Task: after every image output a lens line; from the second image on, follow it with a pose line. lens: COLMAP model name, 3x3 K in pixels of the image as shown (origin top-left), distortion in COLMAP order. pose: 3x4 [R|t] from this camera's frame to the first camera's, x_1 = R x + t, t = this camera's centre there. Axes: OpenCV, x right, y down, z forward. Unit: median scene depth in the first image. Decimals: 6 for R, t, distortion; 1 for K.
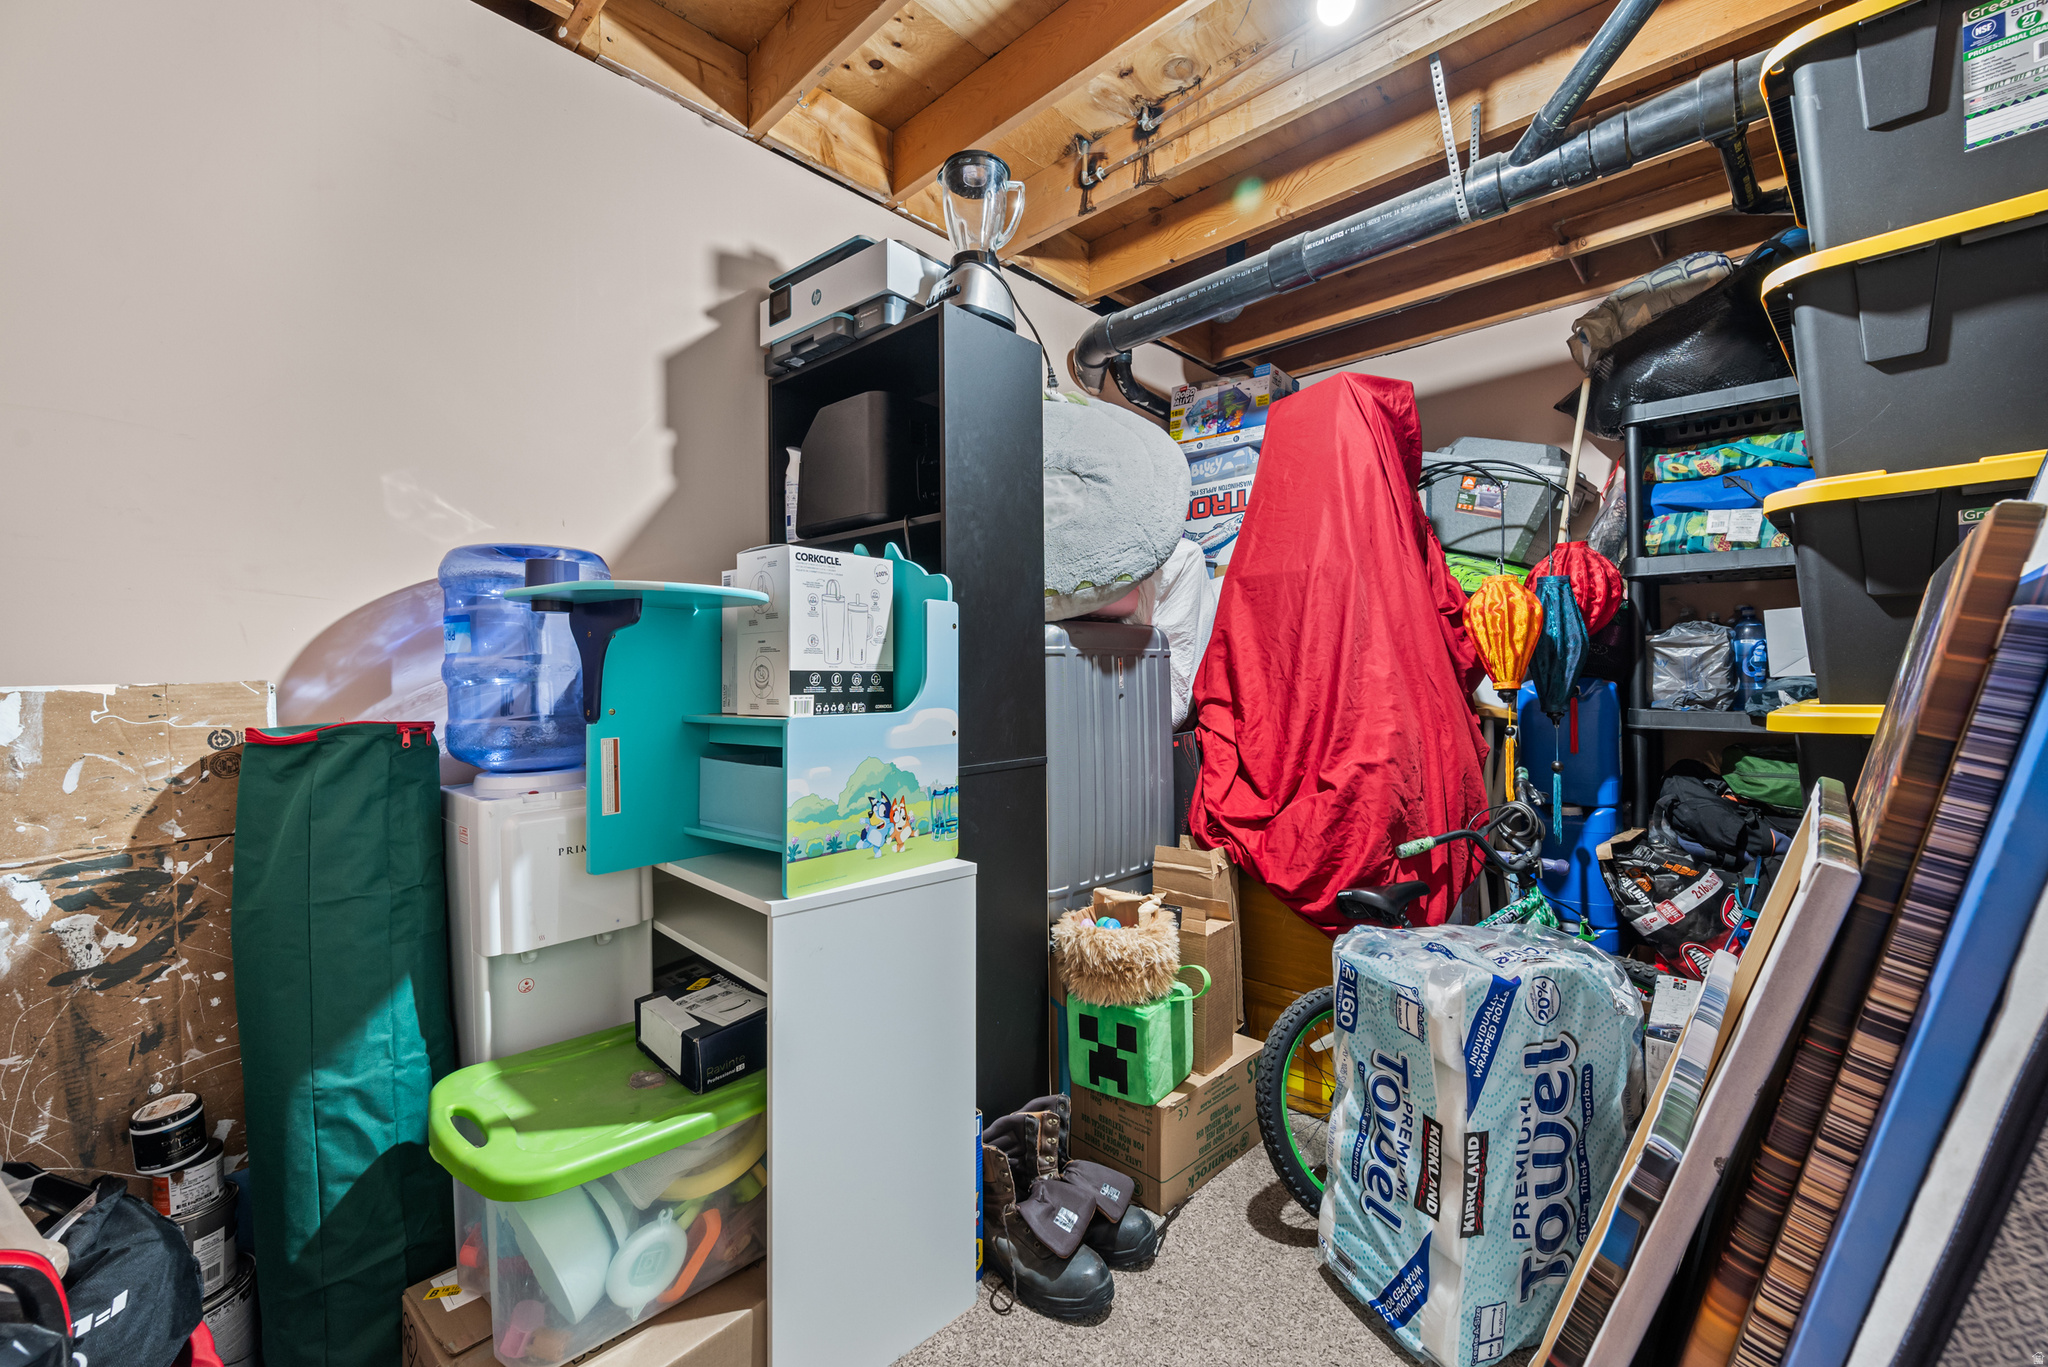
lens RADIAL K [[827.6, 0, 1025.9], [0, 827.6, 683.5], [0, 0, 1]] dist [-0.001594, -0.000078]
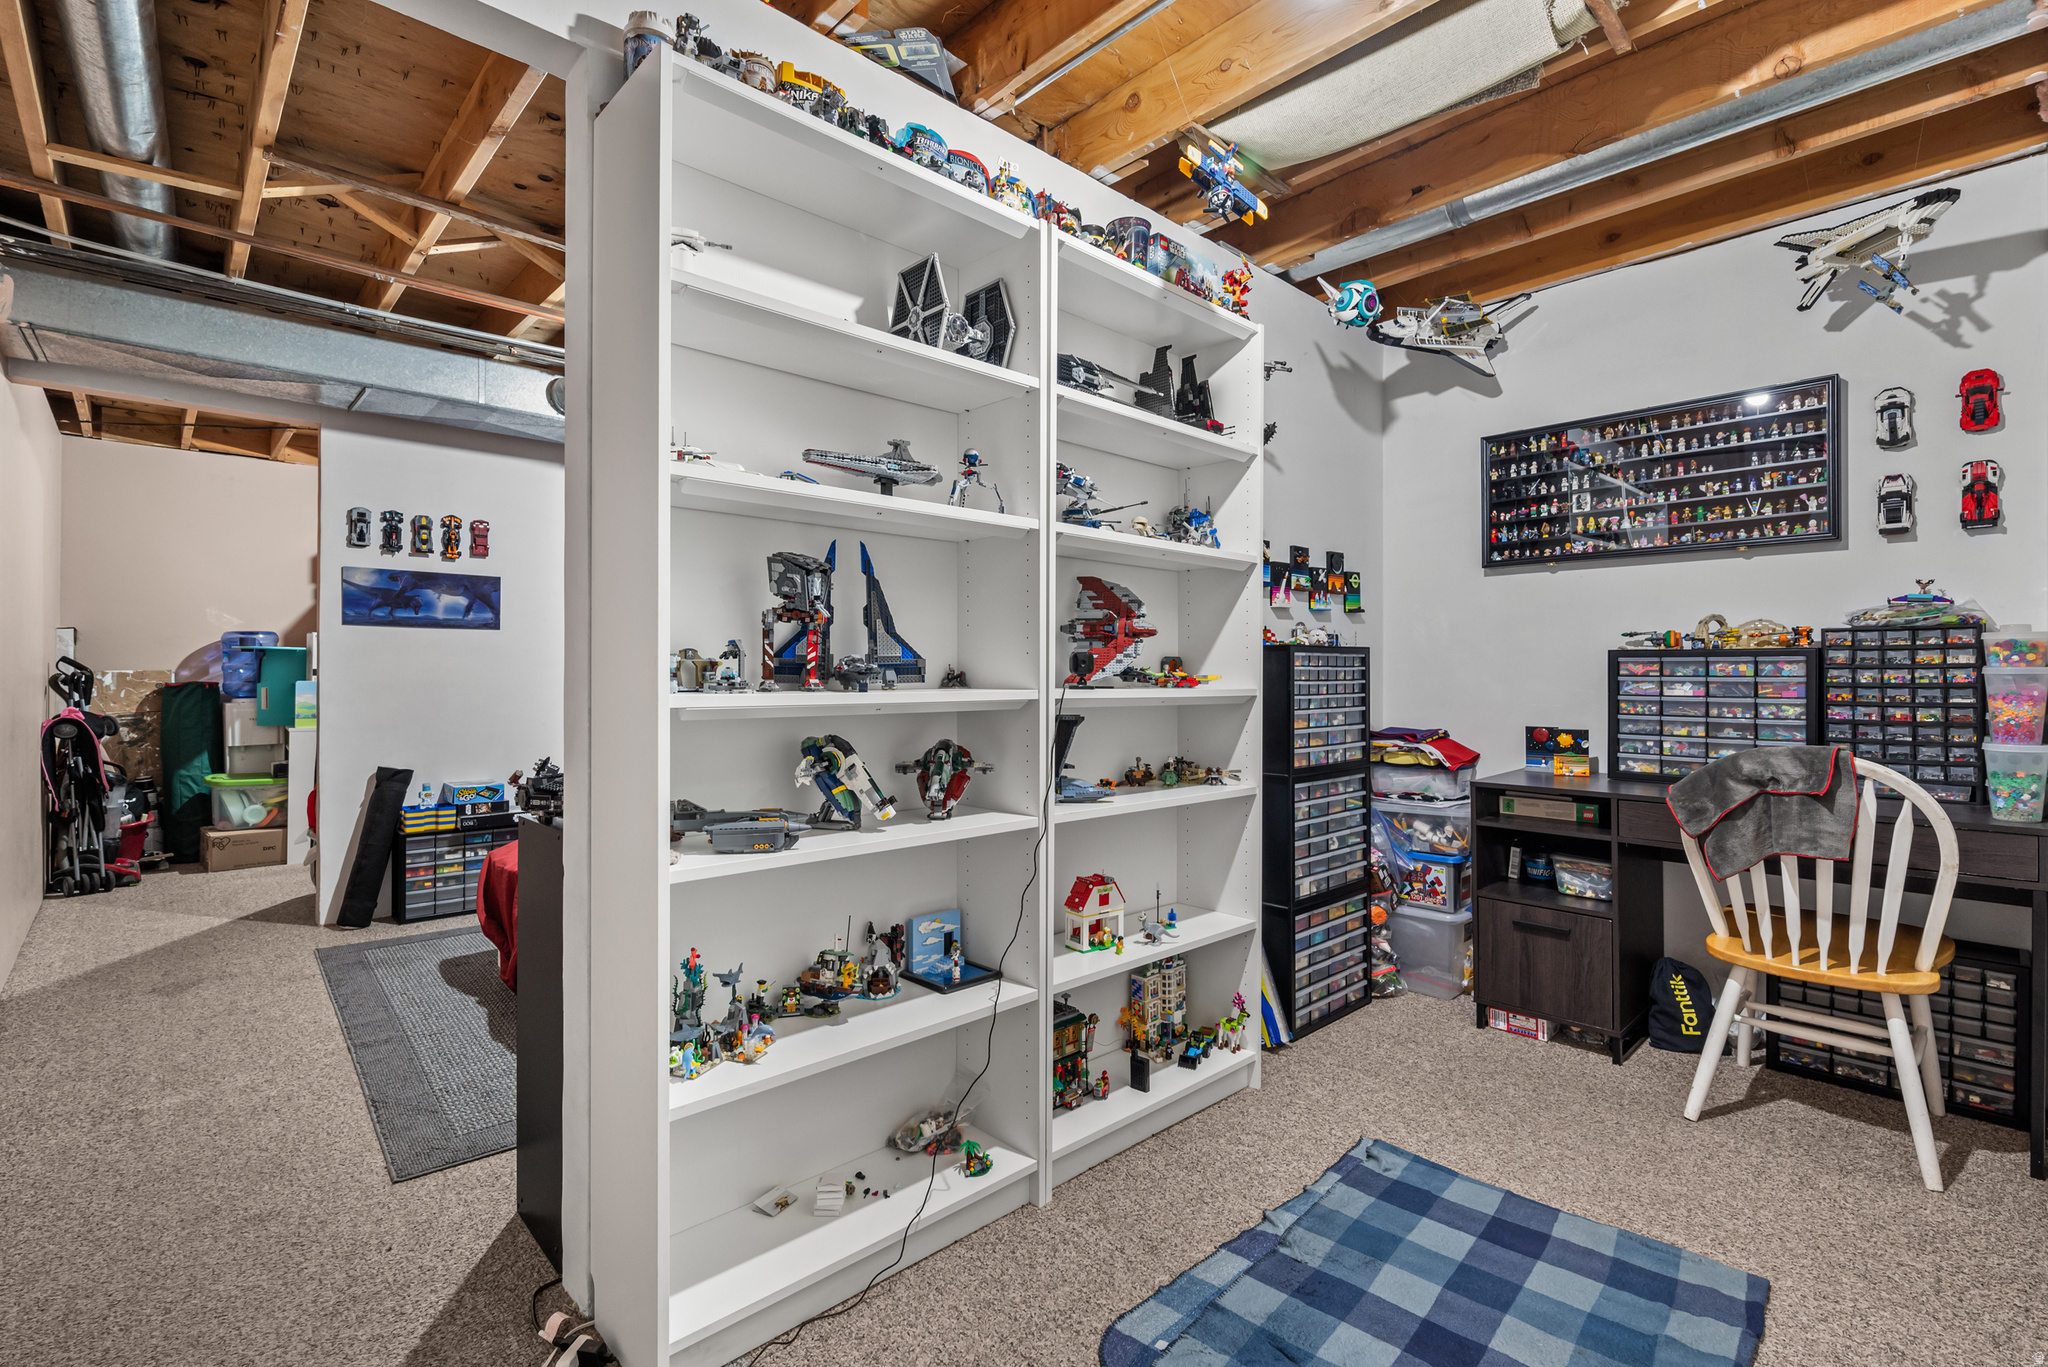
lens RADIAL K [[939.4, 0, 1022.7], [0, 939.4, 676.9], [0, 0, 1]] dist [0.003539, 0.000323]
pose [[0.998129, 0.015605, -0.059123, 3.098183], [-0.015179, 0.999856, 0.007649, -0.062408], [0.059234, -0.006738, 0.998221, -2.948446]]
